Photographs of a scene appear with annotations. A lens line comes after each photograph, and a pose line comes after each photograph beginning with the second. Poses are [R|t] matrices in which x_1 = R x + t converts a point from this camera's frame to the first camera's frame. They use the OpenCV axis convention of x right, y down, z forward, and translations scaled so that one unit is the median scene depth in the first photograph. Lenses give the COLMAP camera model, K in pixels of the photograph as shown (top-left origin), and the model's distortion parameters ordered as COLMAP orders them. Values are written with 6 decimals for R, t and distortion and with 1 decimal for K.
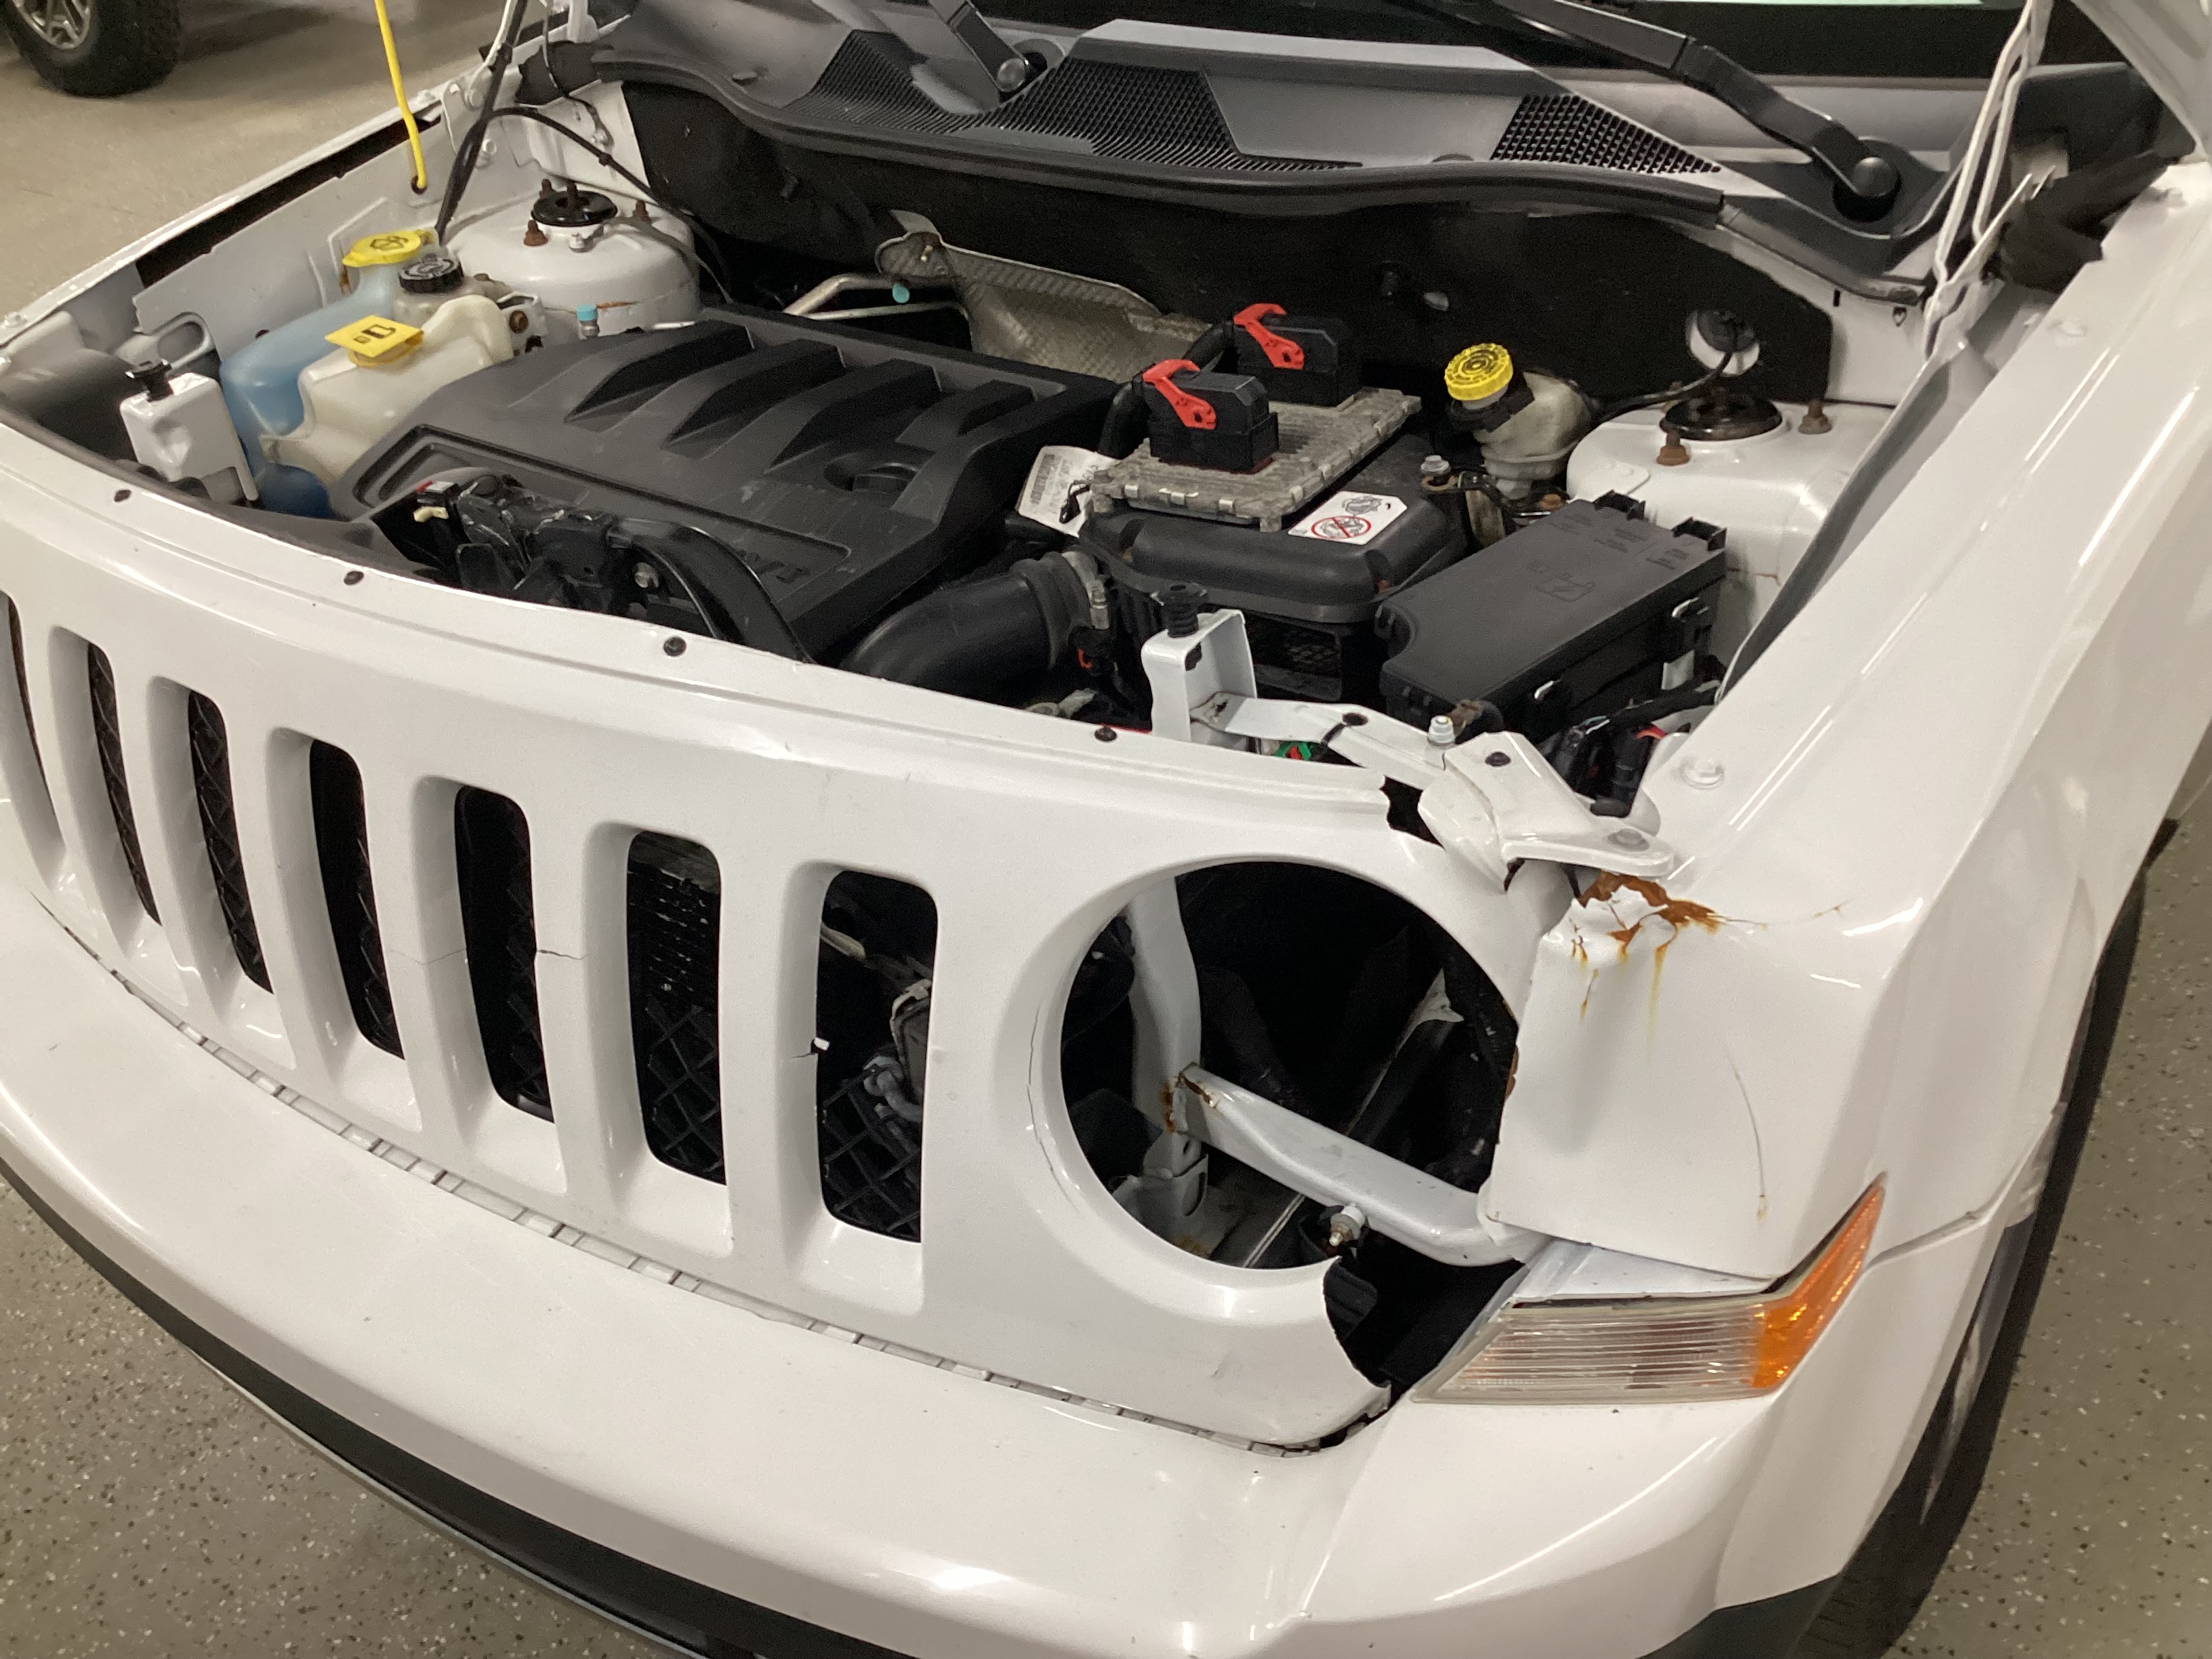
lens RADIAL K [[2034.4, 0, 1114.5], [0, 2034.4, 831.9], [0, 0, 1]] dist [0.041928, 0.000000]
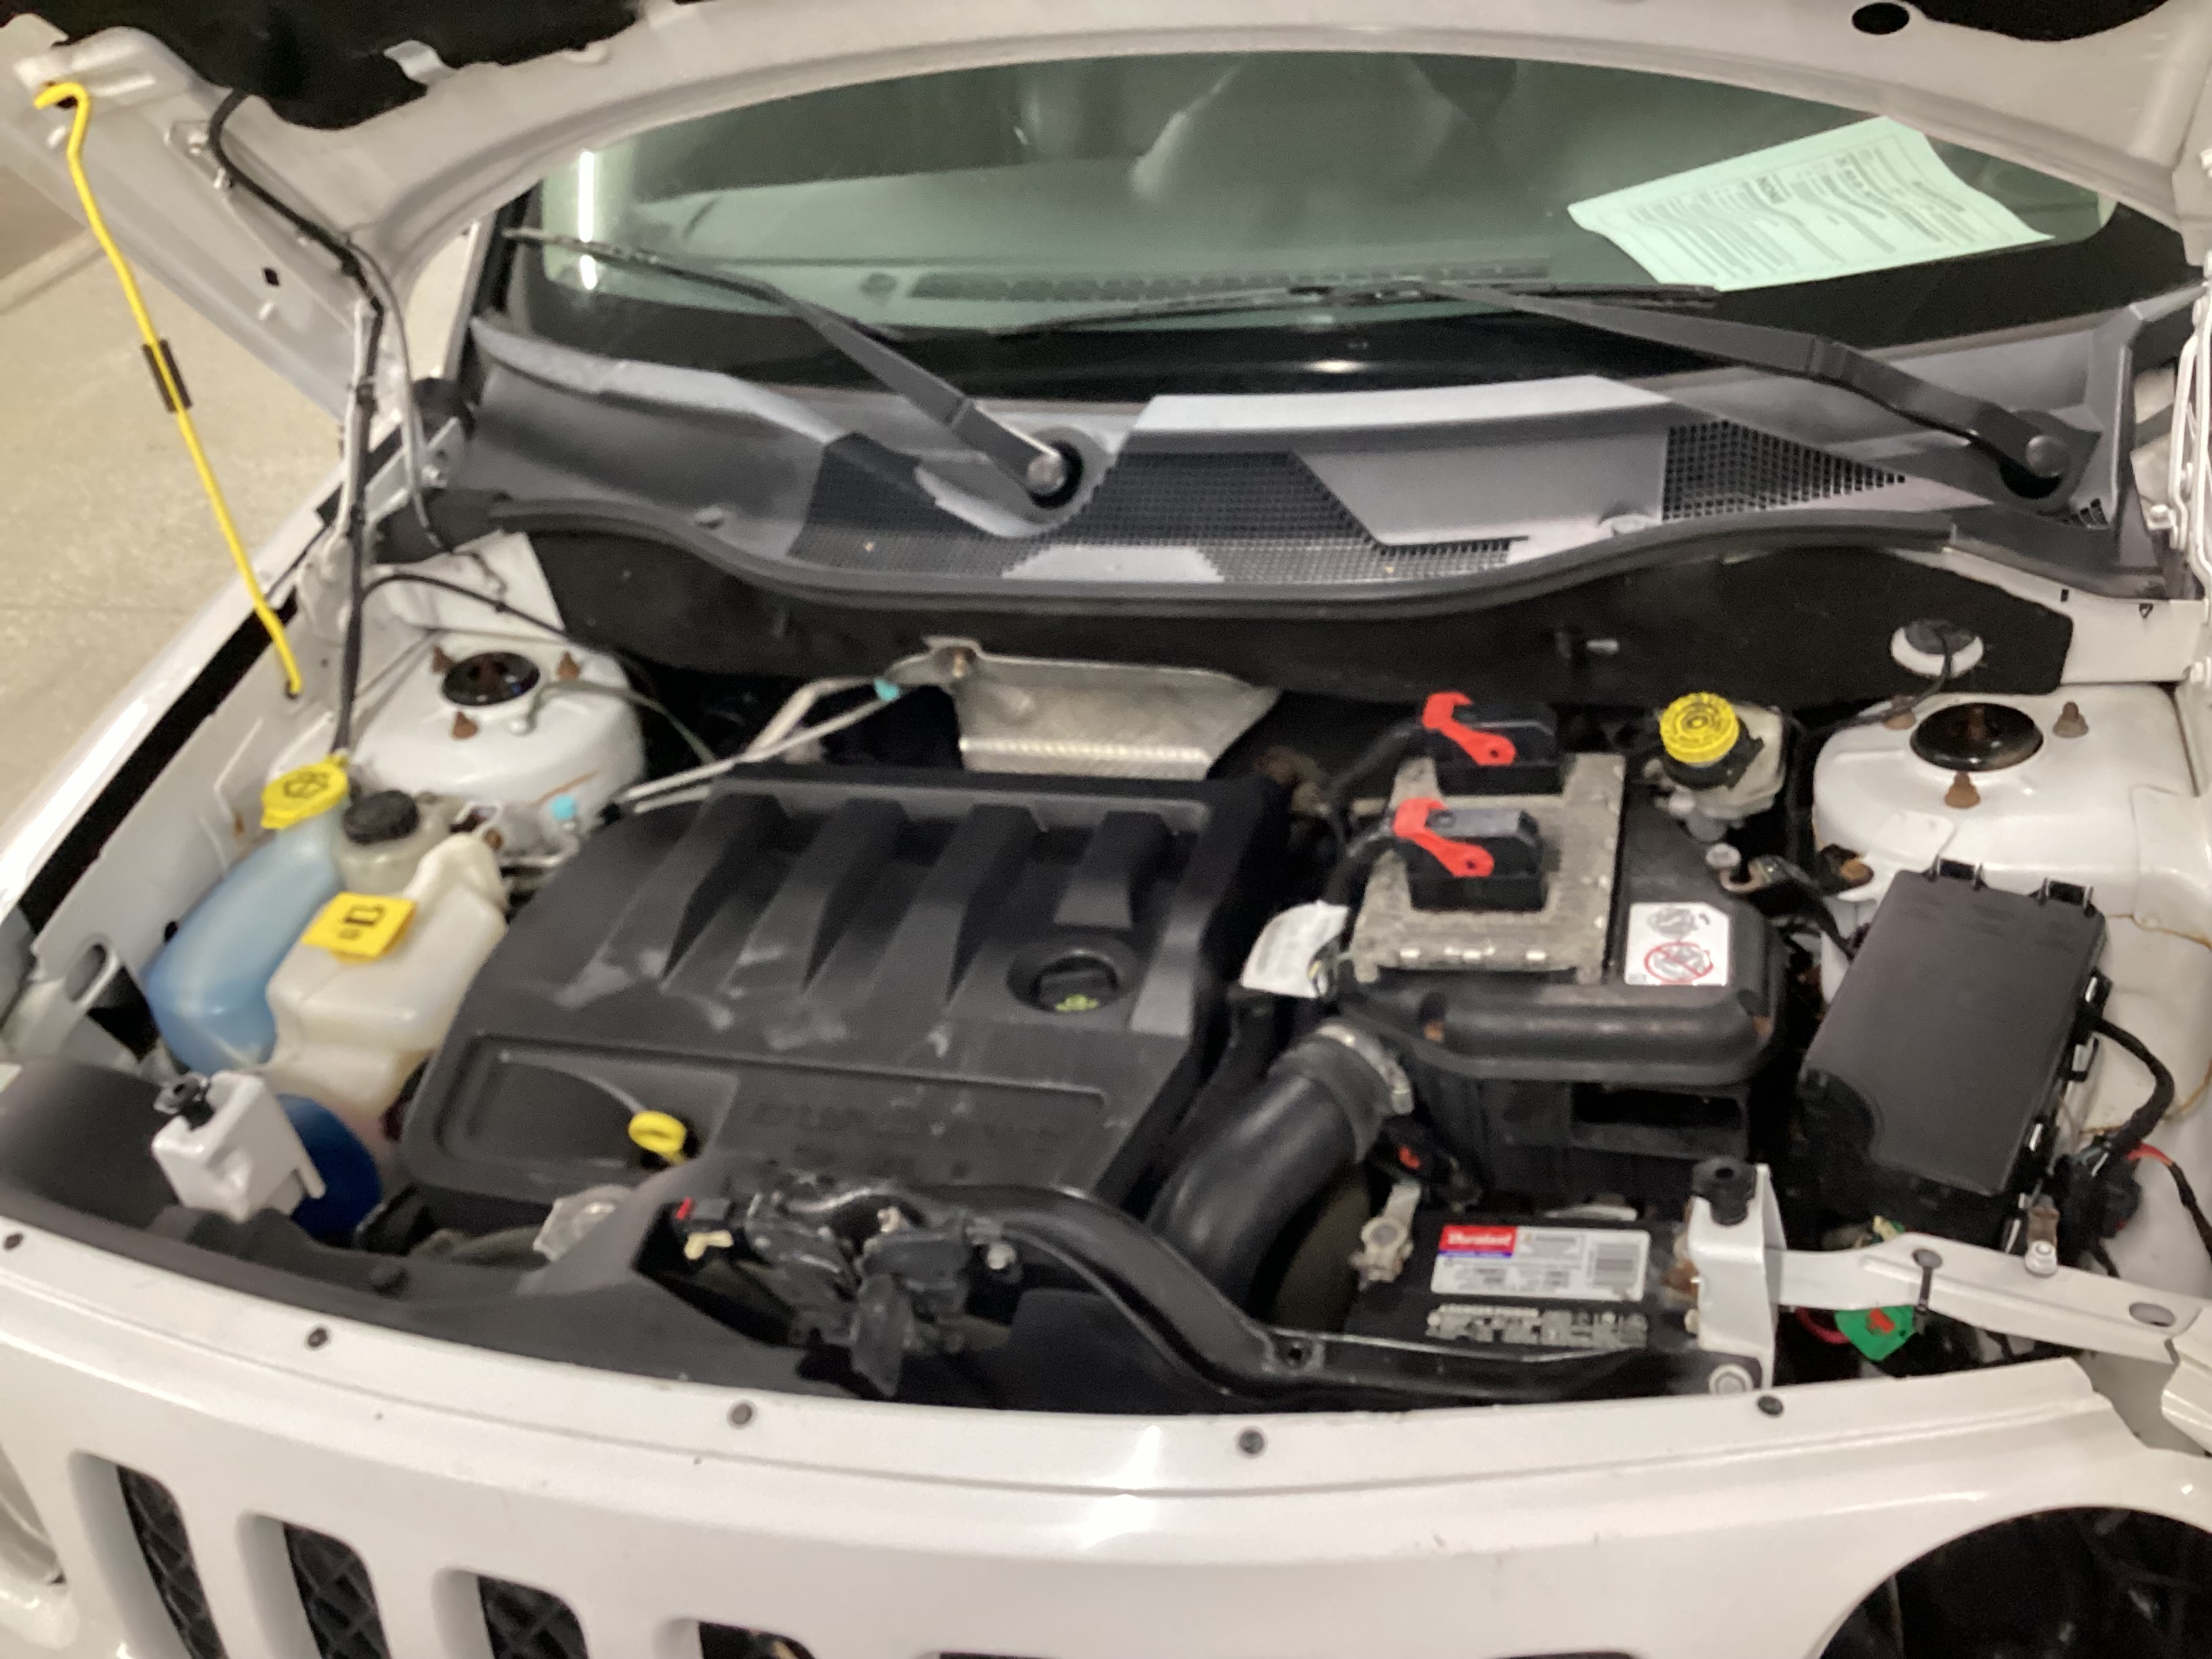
lens RADIAL K [[2034.4, 0, 1105.4], [0, 2034.4, 819.3], [0, 0, 1]] dist [0.041928, 0.000000]
pose [[0.947946, -0.234524, 0.215397, -0.275443], [0.236282, 0.971519, 0.017931, -0.254962], [-0.213468, 0.033897, 0.976362, 0.148494]]
